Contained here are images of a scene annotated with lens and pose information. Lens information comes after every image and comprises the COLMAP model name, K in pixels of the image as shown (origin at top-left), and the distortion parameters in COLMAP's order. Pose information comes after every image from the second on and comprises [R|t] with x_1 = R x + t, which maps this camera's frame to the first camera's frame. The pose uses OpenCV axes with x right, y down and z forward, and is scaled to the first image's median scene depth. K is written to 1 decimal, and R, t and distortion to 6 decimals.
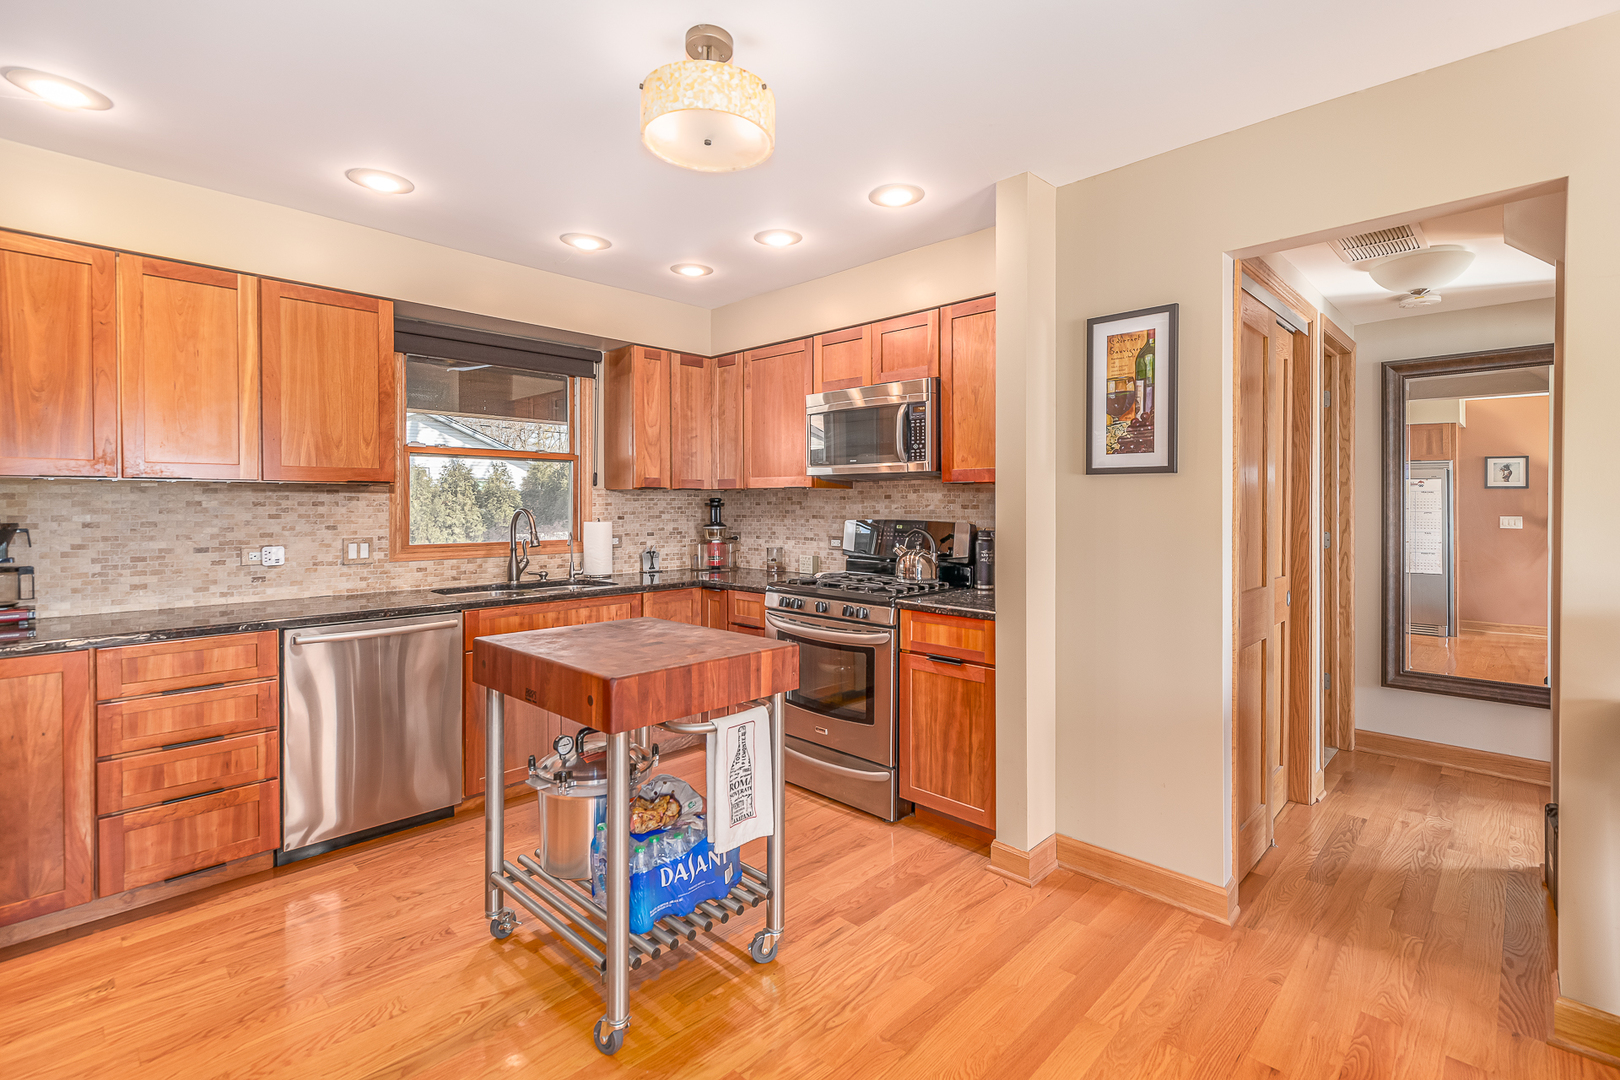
lens RADIAL K [[738.8, 0, 828.7], [0, 738.8, 507.2], [0, 0, 1]] dist [-0.000447, 0.000236]
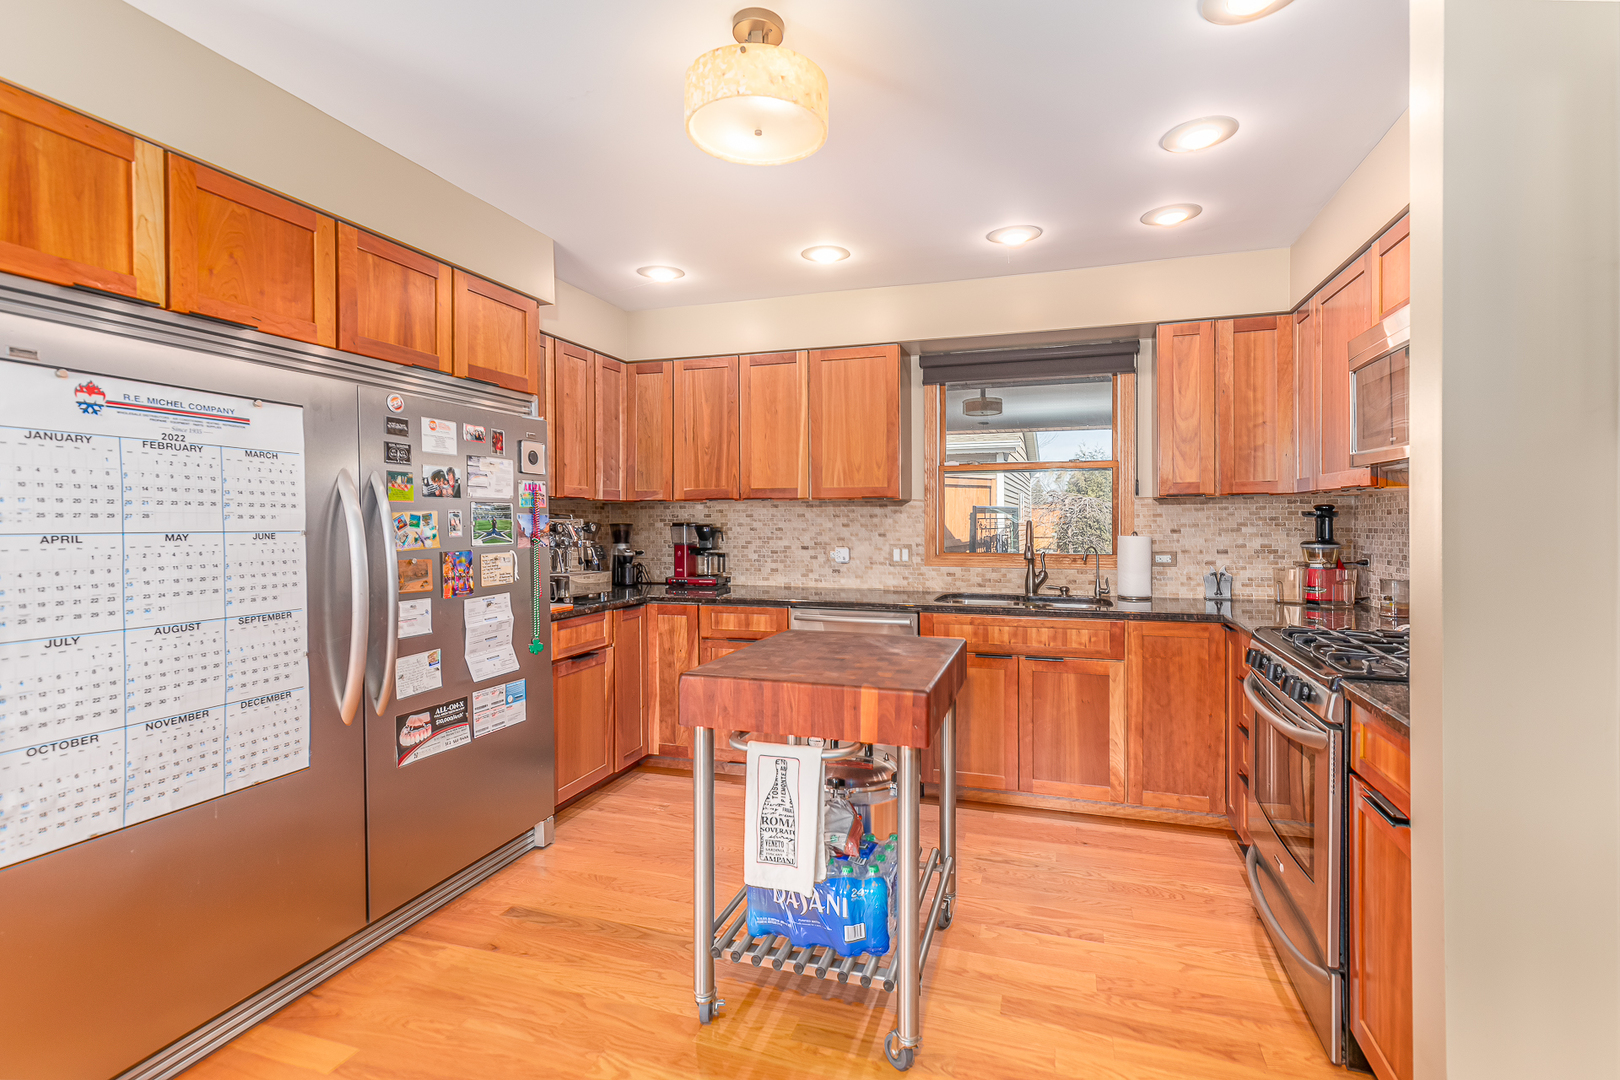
lens RADIAL K [[736.2, 0, 822.0], [0, 736.2, 521.8], [0, 0, 1]] dist [0.001016, 0.000240]
pose [[0.437976, 0.003785, -0.898979, 0.393037], [-0.000313, 0.999992, 0.004057, 0.001135], [0.898987, -0.001496, 0.437974, 0.358376]]
